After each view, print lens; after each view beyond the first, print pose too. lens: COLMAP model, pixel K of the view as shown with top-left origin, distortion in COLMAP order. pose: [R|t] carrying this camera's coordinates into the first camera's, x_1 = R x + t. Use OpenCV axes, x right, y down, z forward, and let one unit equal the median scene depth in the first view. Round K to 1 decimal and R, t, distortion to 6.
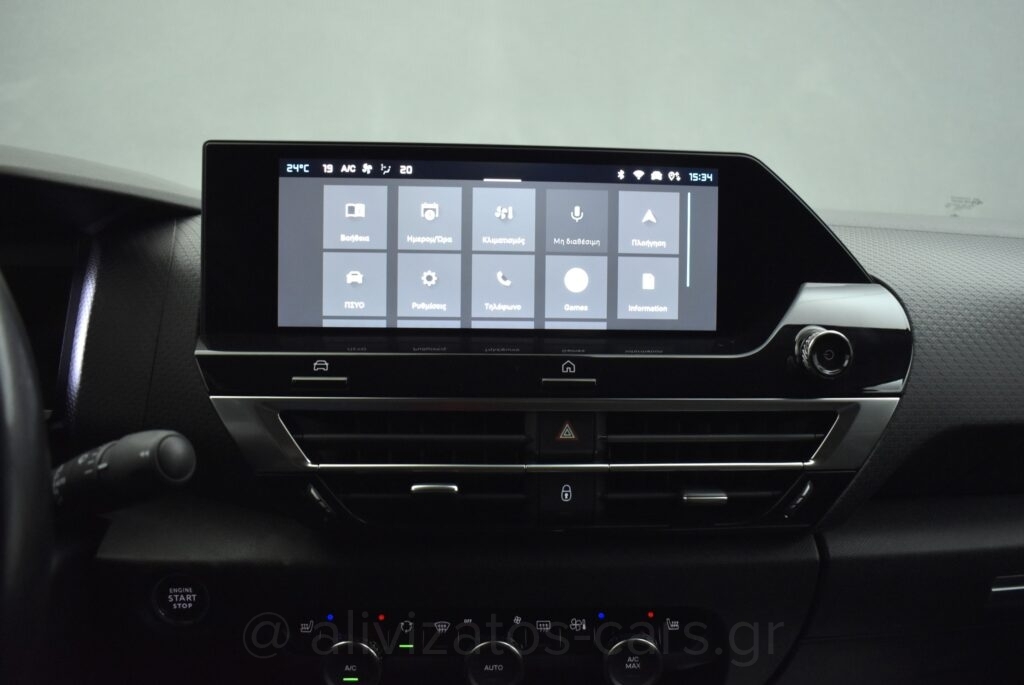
lens RADIAL K [[764.3, 0, 506.9], [0, 764.3, 311.7], [0, 0, 1]] dist [-0.098086, 0.010988]
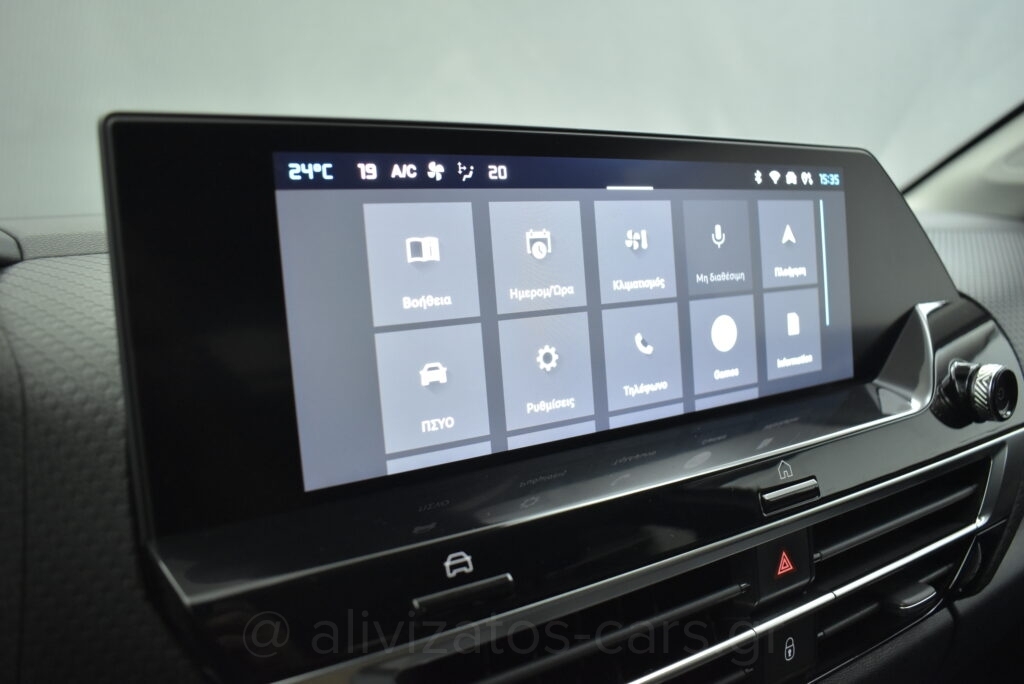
lens RADIAL K [[764.3, 0, 508.6], [0, 764.3, 336.2], [0, 0, 1]] dist [-0.098086, 0.010988]
pose [[0.885720, -0.108379, 0.451391, -0.394734], [0.085374, 0.993809, 0.071092, -0.105751], [-0.456302, -0.024431, 0.889490, 0.493594]]
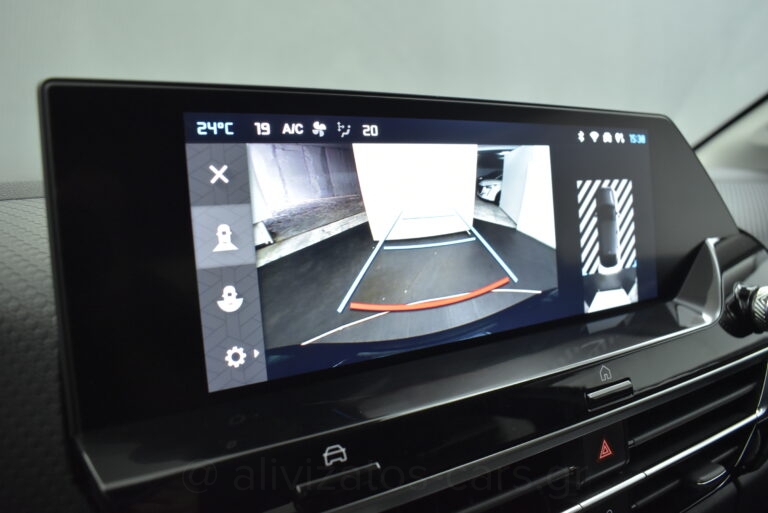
lens RADIAL K [[573.2, 0, 382.7], [0, 573.2, 250.9], [0, 0, 1]] dist [-0.098086, 0.010988]
pose [[0.889607, -0.097515, 0.446196, -0.366329], [0.084683, 0.995219, 0.048666, -0.102352], [-0.448808, -0.005508, 0.893611, 0.532484]]
